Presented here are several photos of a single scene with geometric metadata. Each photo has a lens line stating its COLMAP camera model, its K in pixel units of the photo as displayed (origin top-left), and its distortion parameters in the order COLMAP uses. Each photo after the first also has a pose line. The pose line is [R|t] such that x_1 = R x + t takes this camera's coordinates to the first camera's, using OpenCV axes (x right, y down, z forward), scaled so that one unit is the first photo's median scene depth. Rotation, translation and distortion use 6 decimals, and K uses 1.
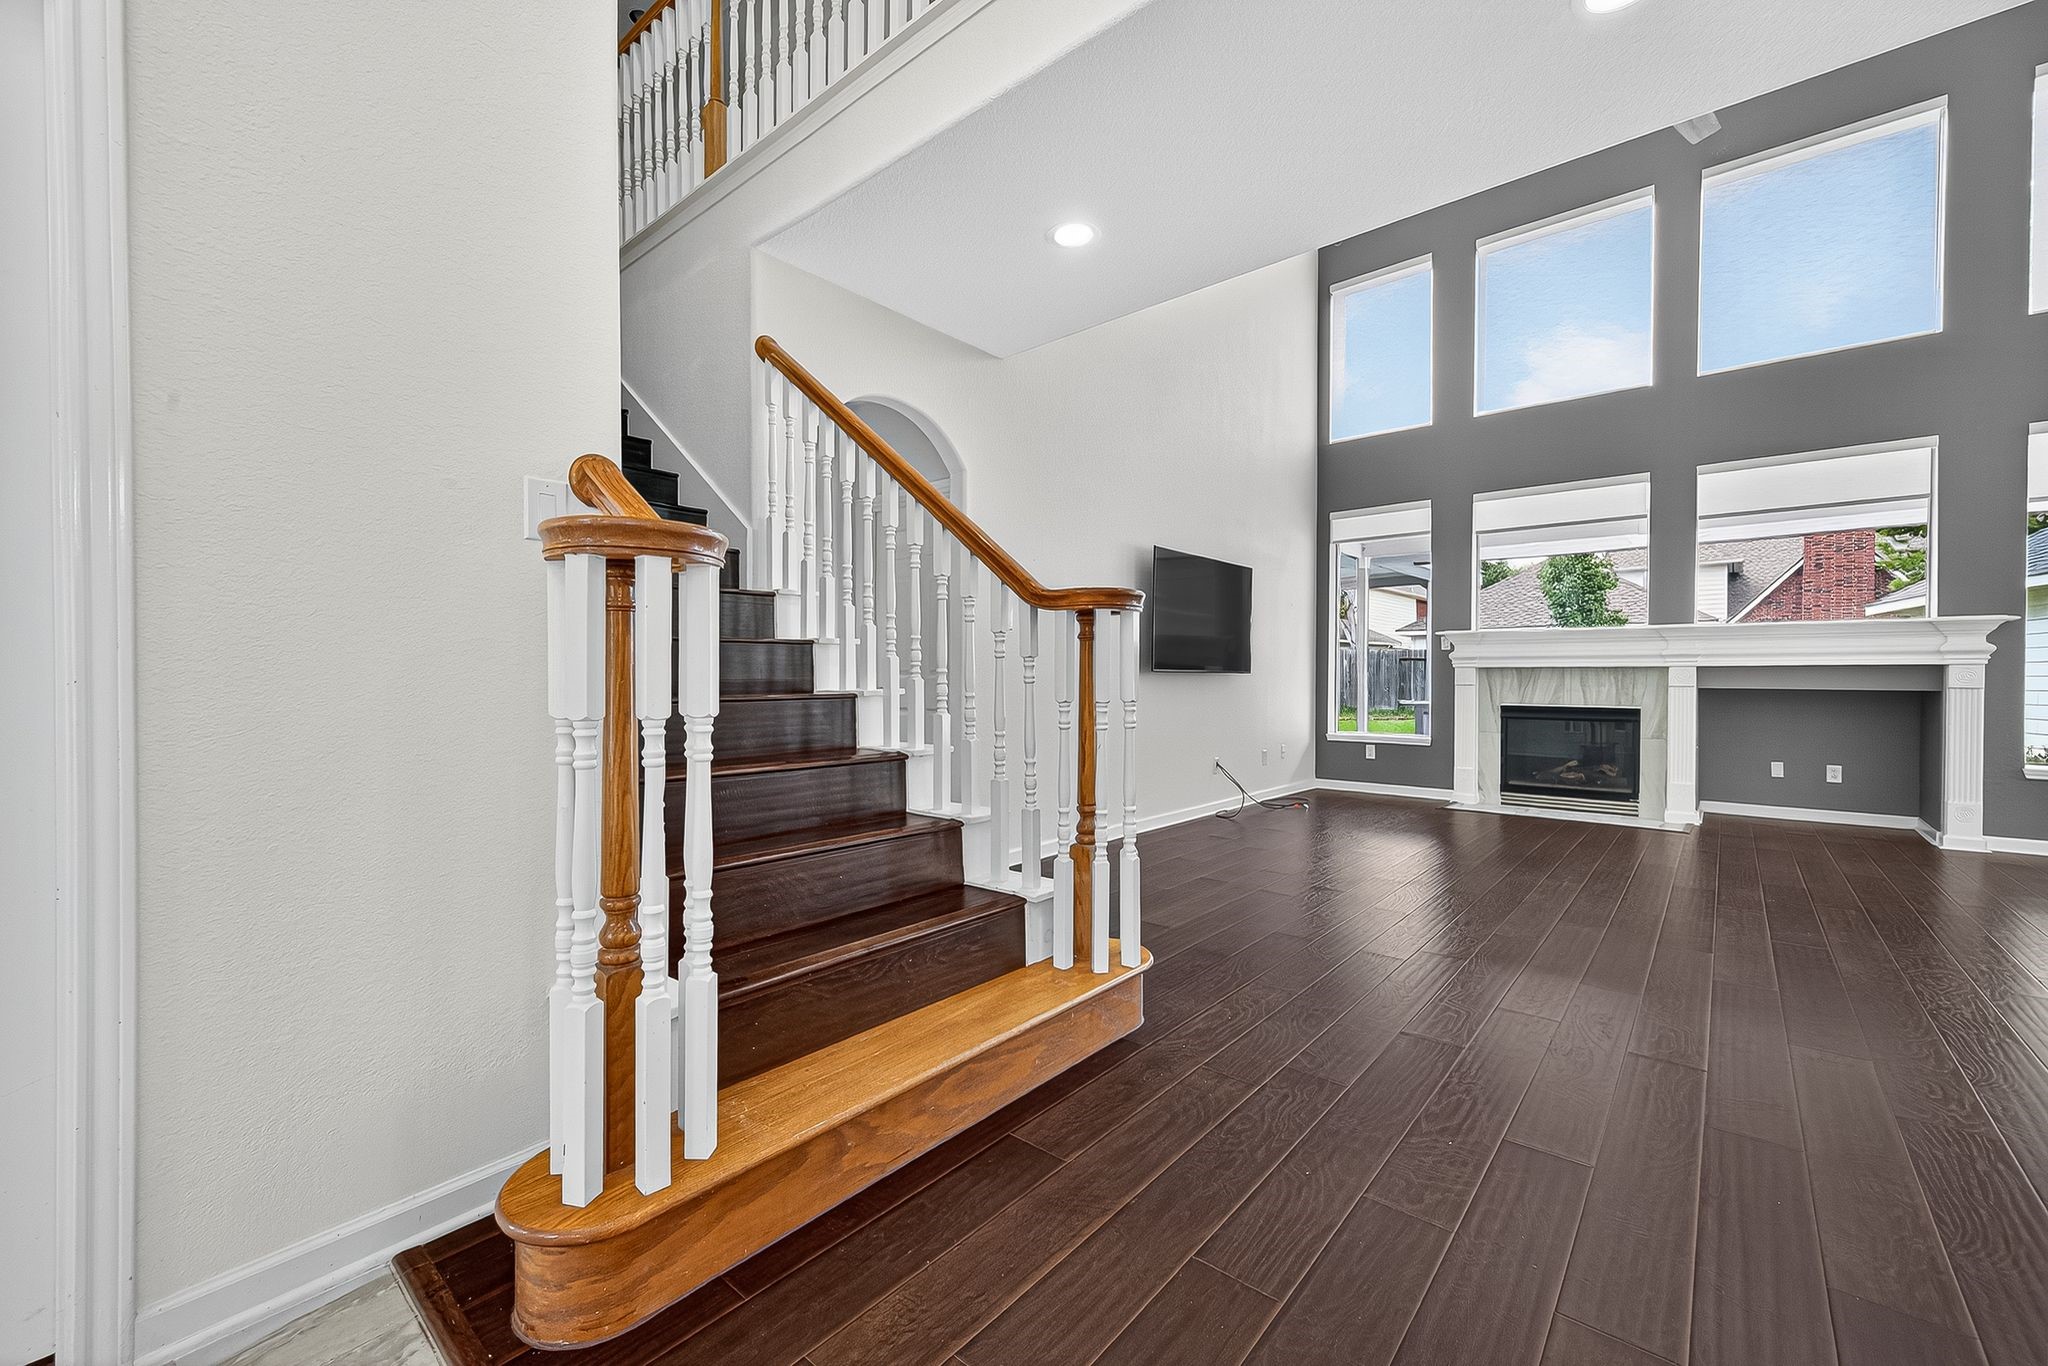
lens RADIAL K [[809.5, 0, 1019.5], [0, 809.5, 681.5], [0, 0, 1]] dist [0.000260, -0.000111]
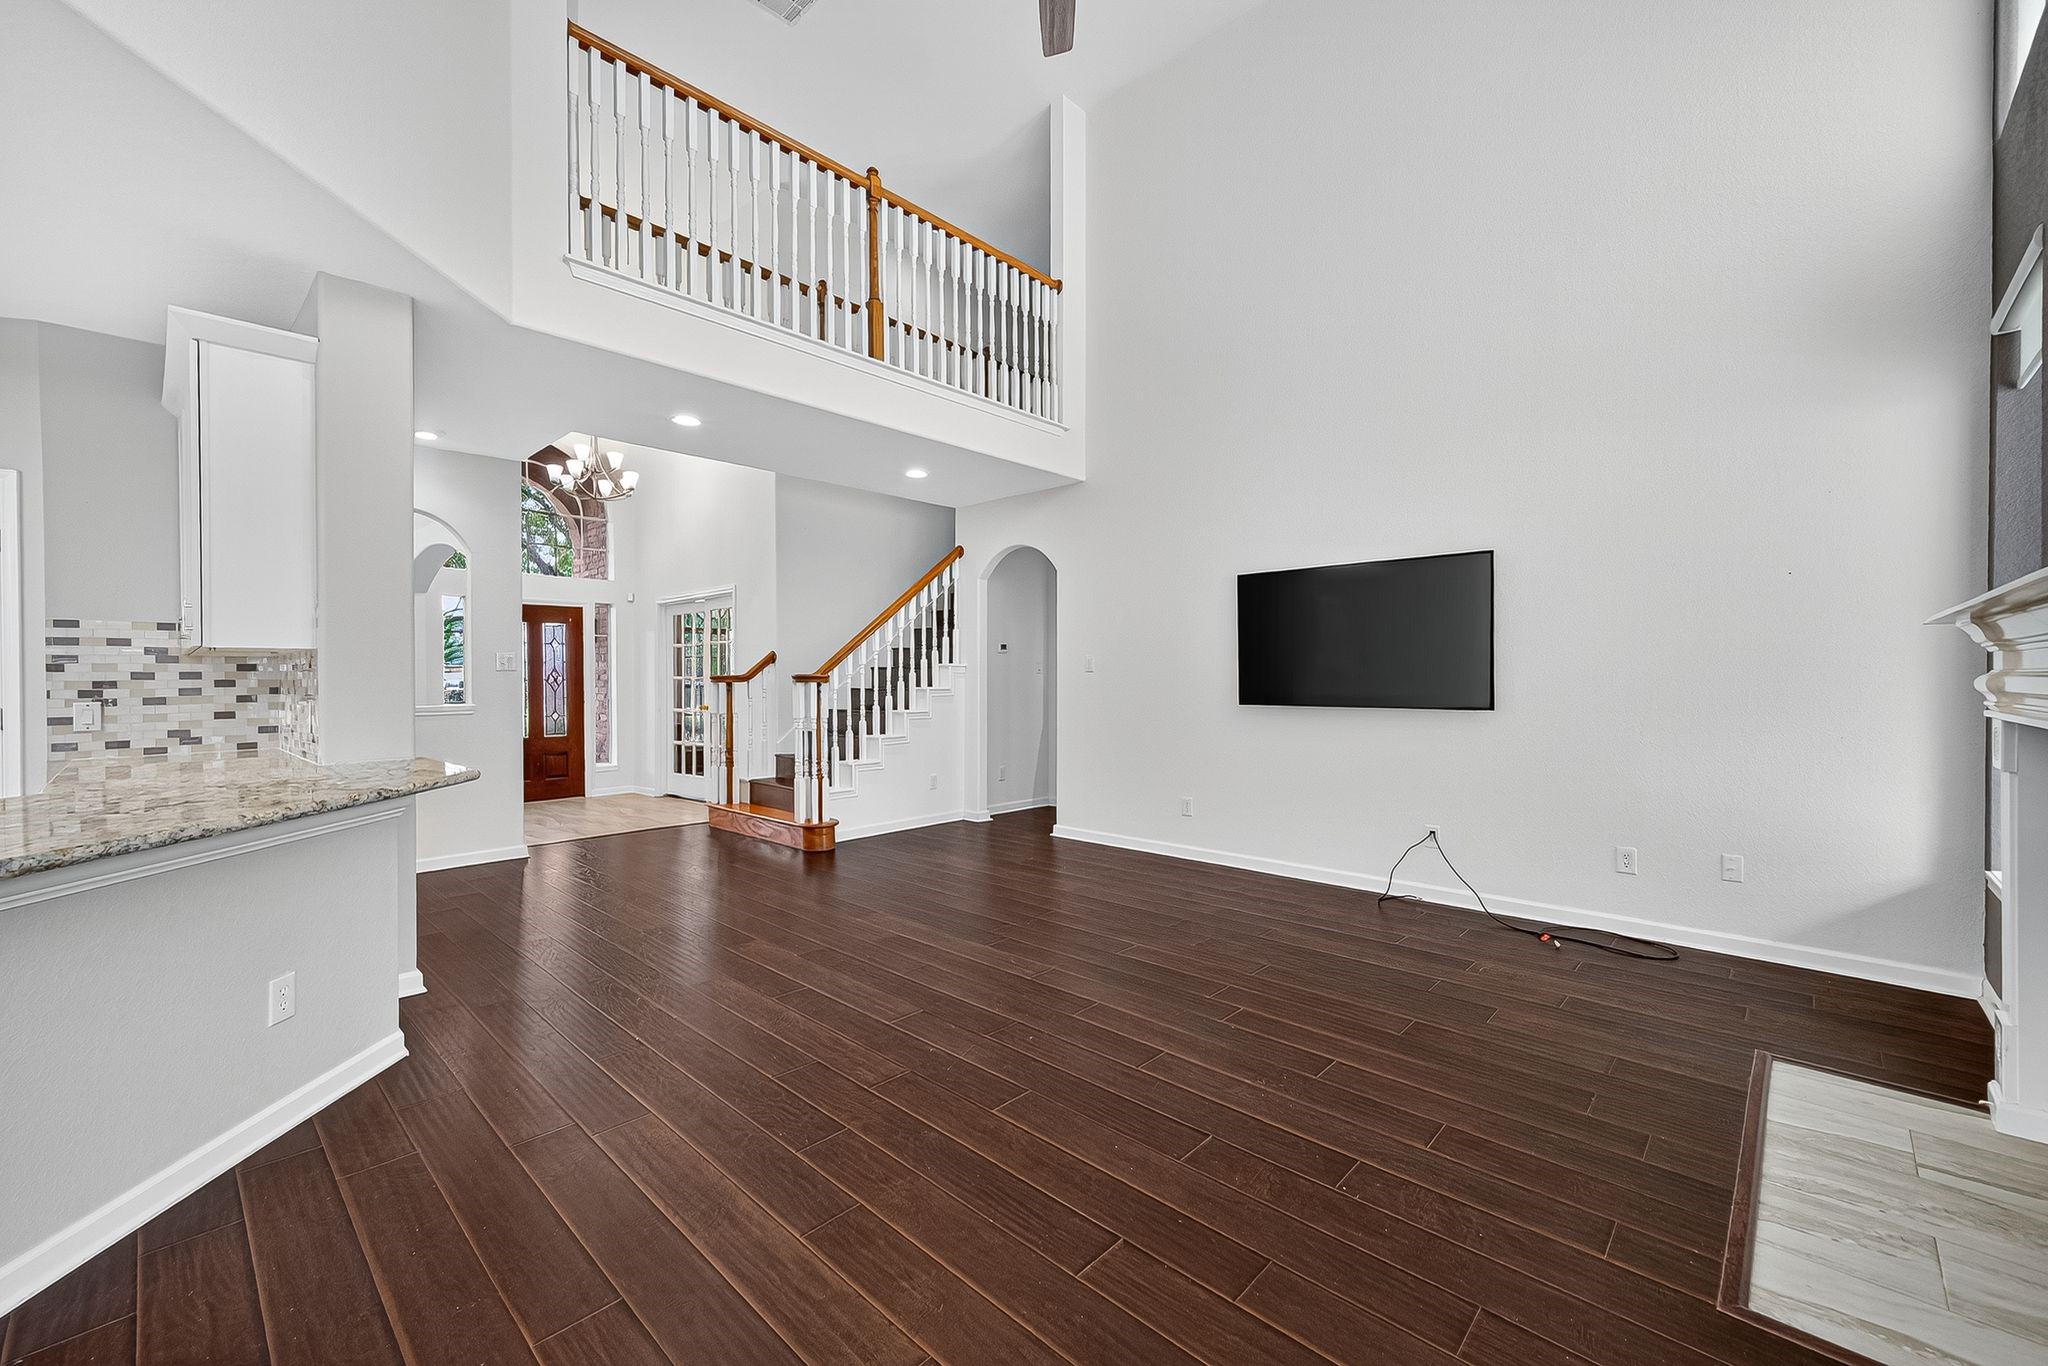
lens RADIAL K [[822.0, 0, 1025.2], [0, 822.0, 684.9], [0, 0, 1]] dist [0.013357, -0.003695]
pose [[-0.039571, 0.006571, -0.999195, 0.930465], [-0.004845, 0.999965, 0.006768, -0.033570], [0.999205, 0.005109, -0.039538, 0.625064]]
